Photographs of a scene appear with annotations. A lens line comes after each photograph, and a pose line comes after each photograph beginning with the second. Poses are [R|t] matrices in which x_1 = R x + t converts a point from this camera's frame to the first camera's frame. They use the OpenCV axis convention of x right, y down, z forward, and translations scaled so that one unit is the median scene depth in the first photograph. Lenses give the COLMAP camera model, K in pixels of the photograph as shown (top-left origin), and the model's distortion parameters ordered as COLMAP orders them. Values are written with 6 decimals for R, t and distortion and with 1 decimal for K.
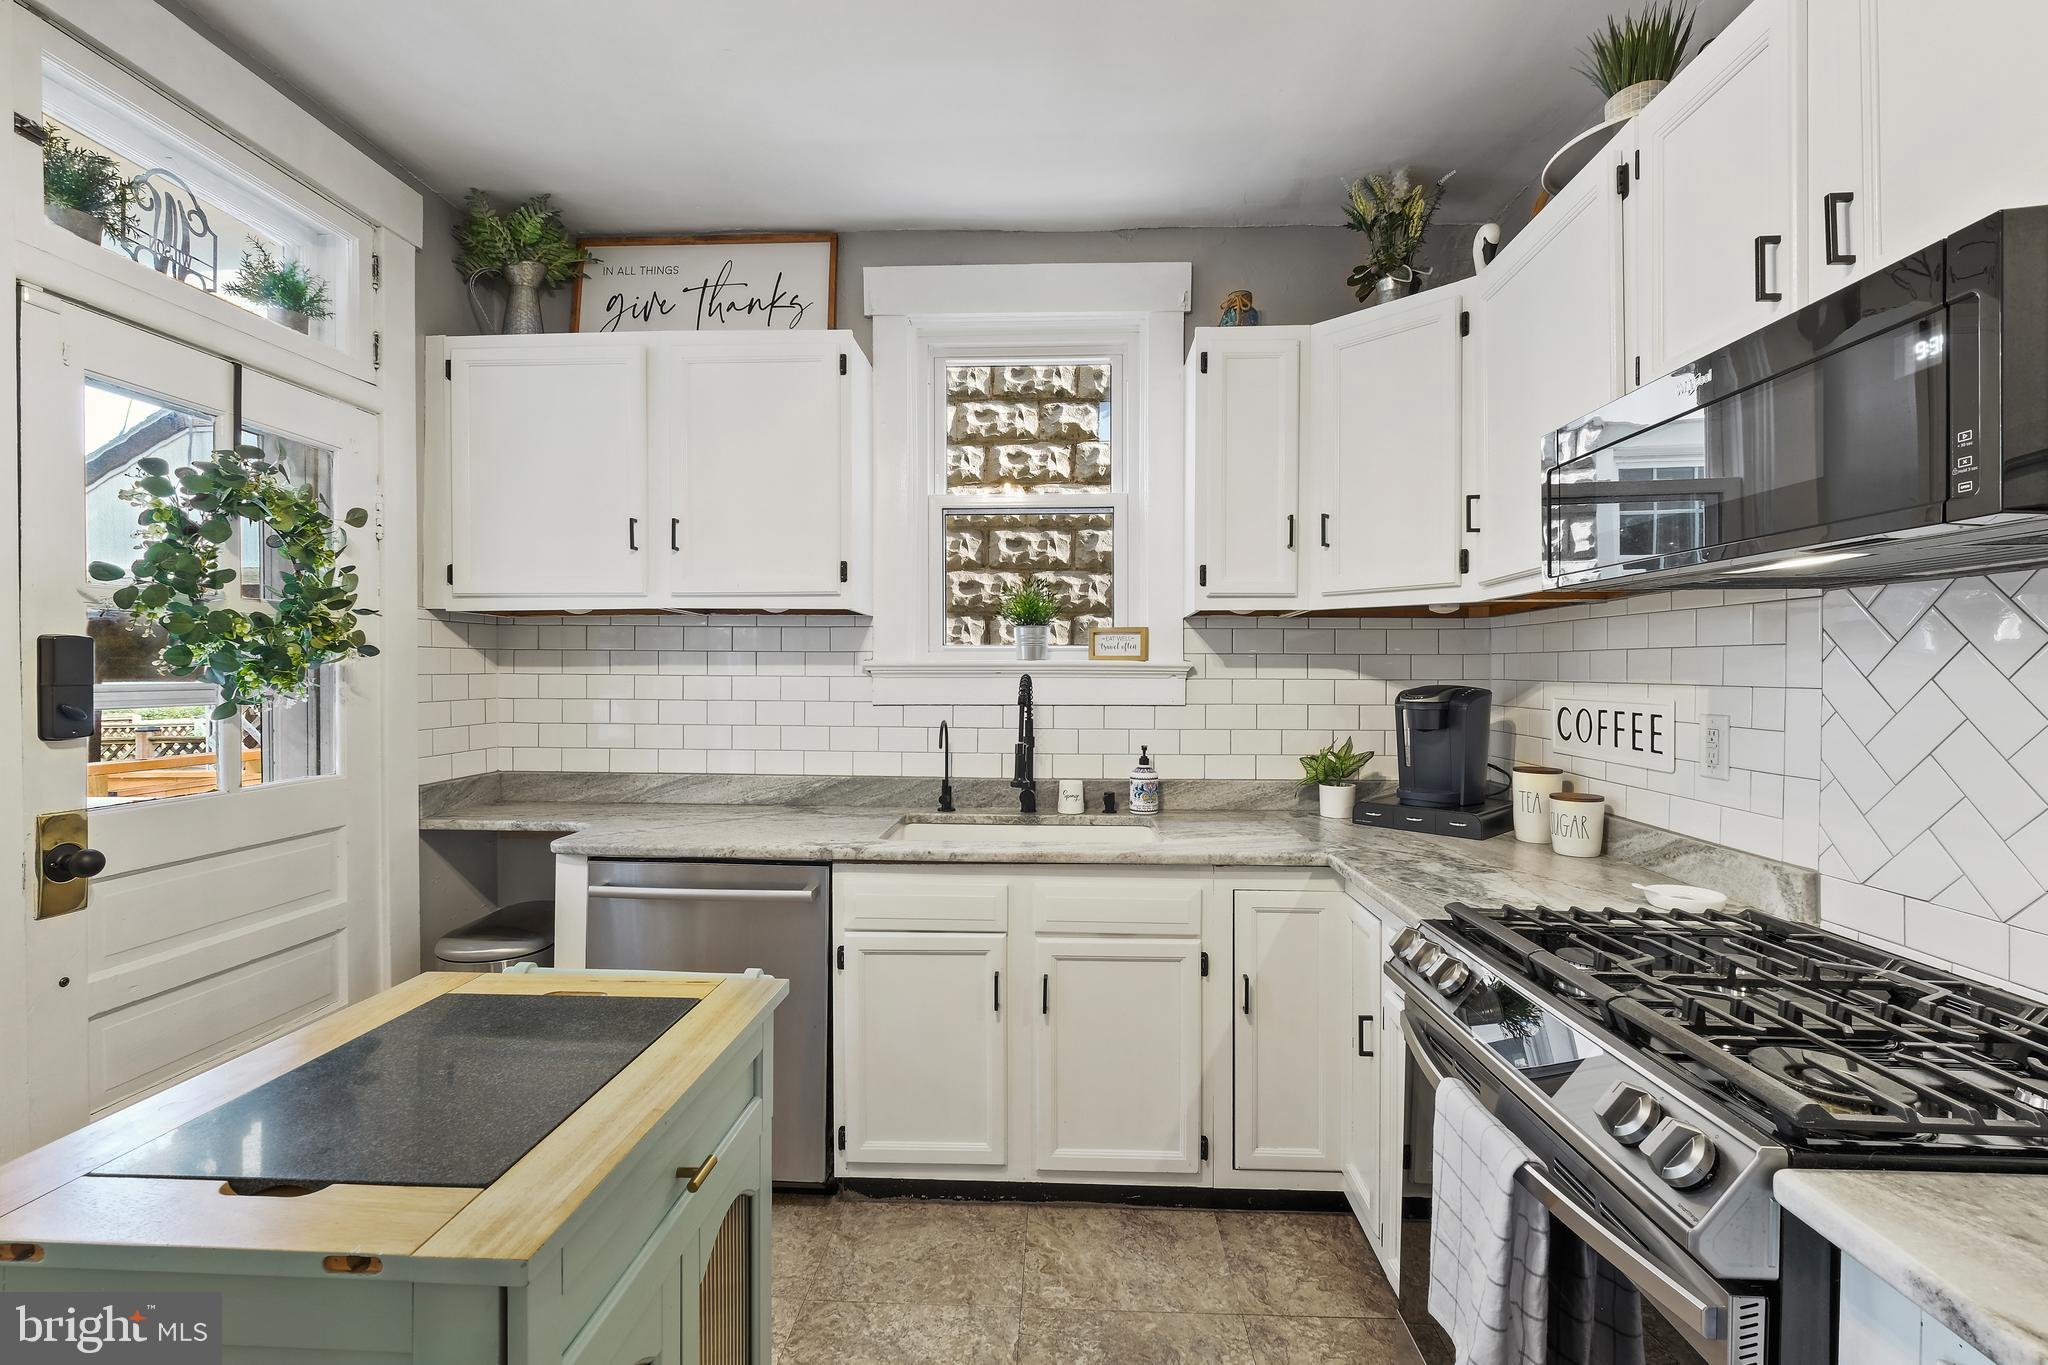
lens RADIAL K [[914.8, 0, 1044.6], [0, 914.8, 679.9], [0, 0, 1]] dist [0.000955, 0.000523]
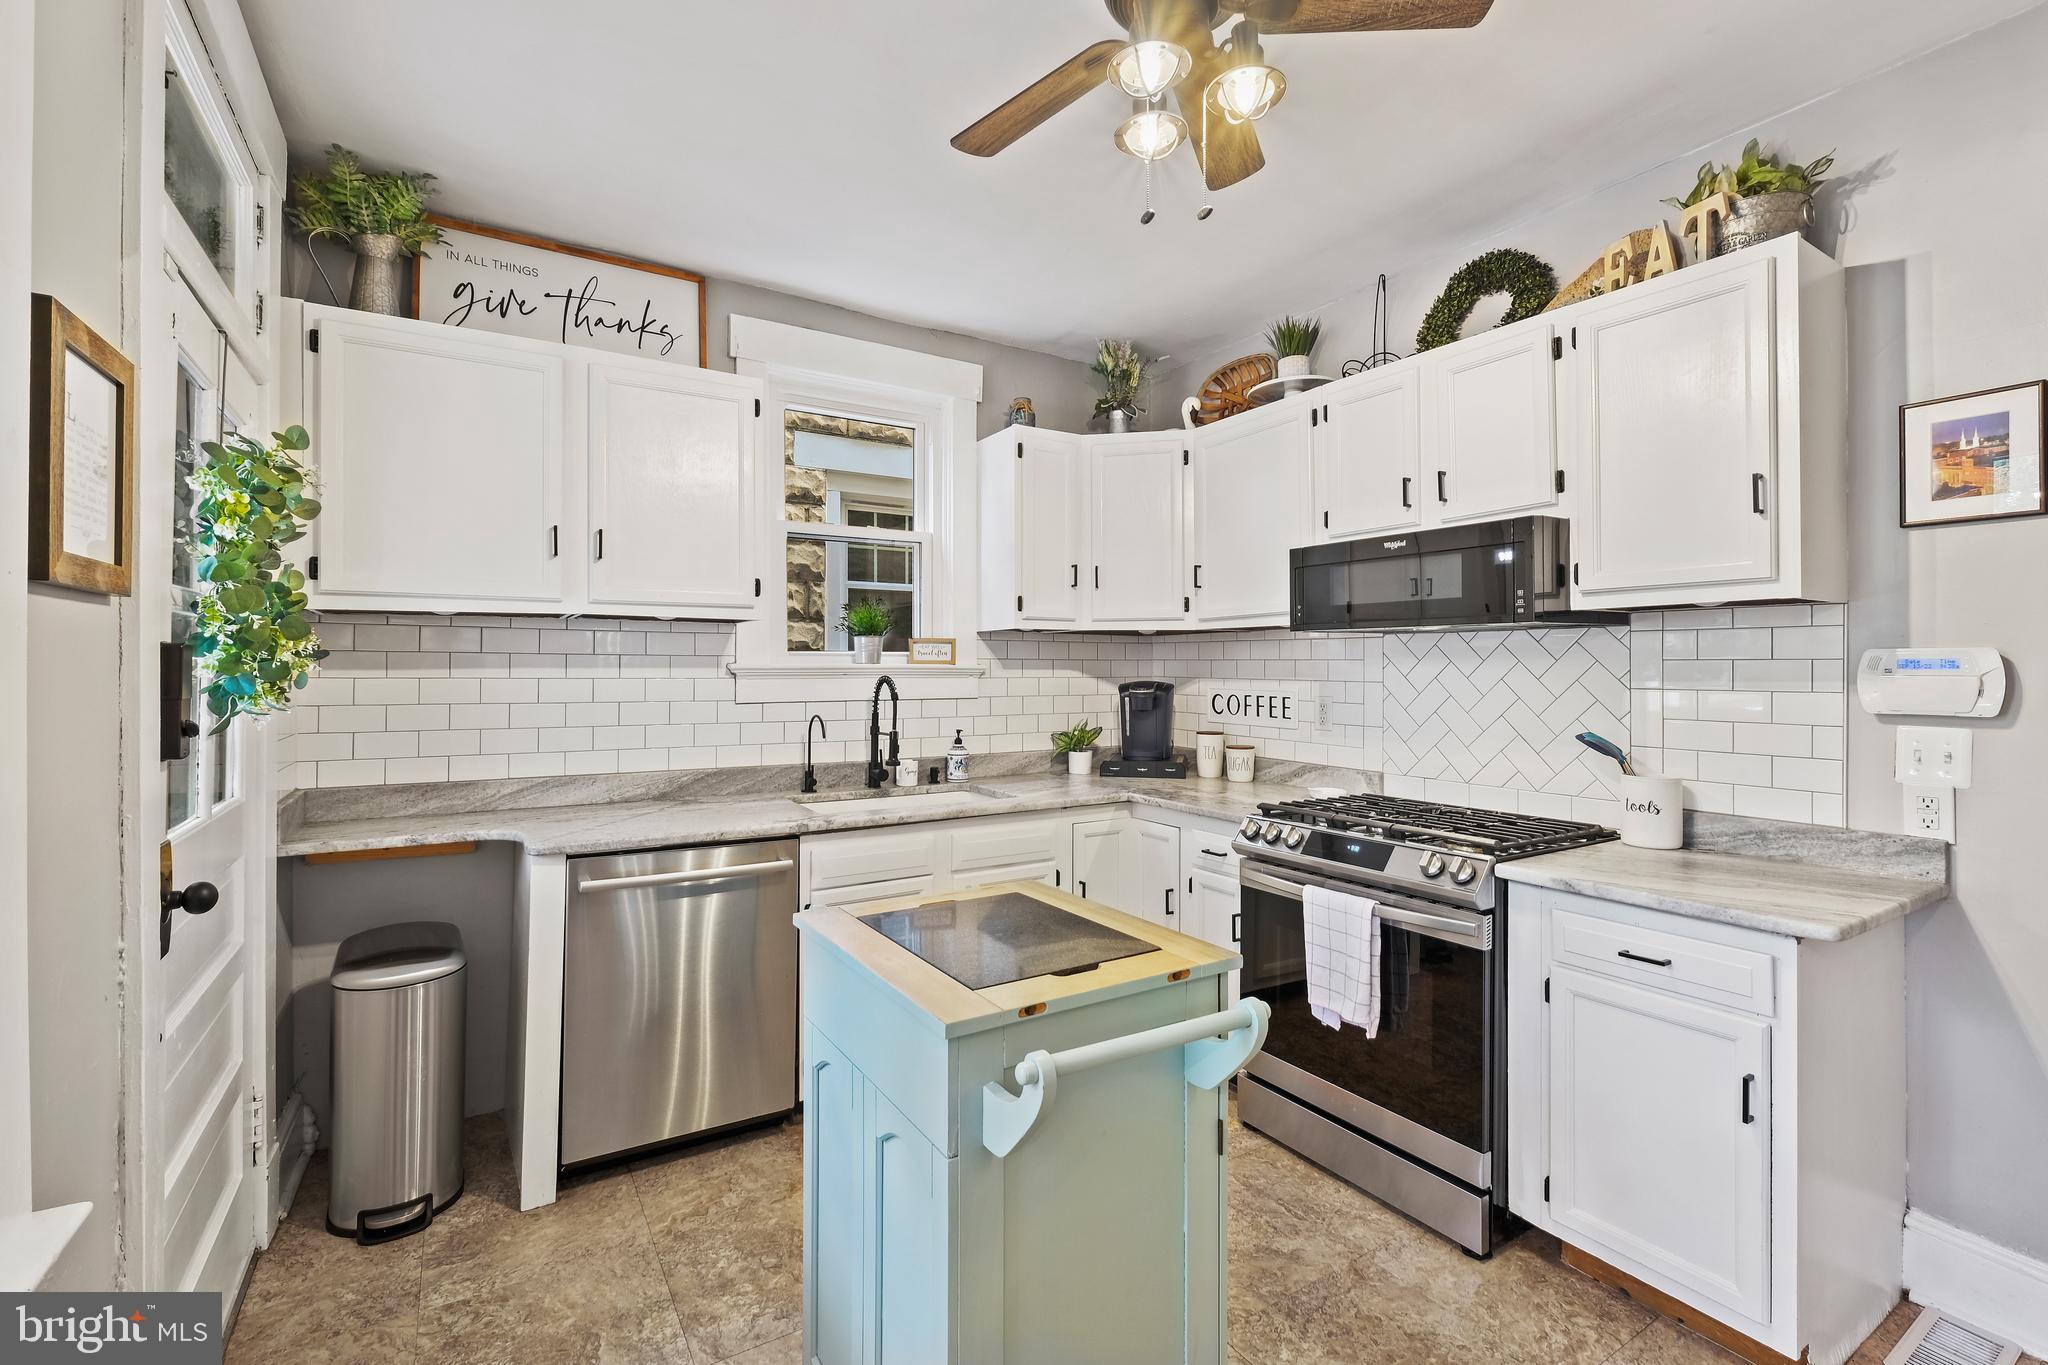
lens RADIAL K [[914.8, 0, 1023.9], [0, 914.8, 657.2], [0, 0, 1]] dist [0.000955, 0.000523]
pose [[0.819228, 0.004971, 0.573446, -0.598716], [0.004550, 0.999875, -0.015167, -0.011829], [-0.573450, 0.015035, 0.819103, -0.131254]]
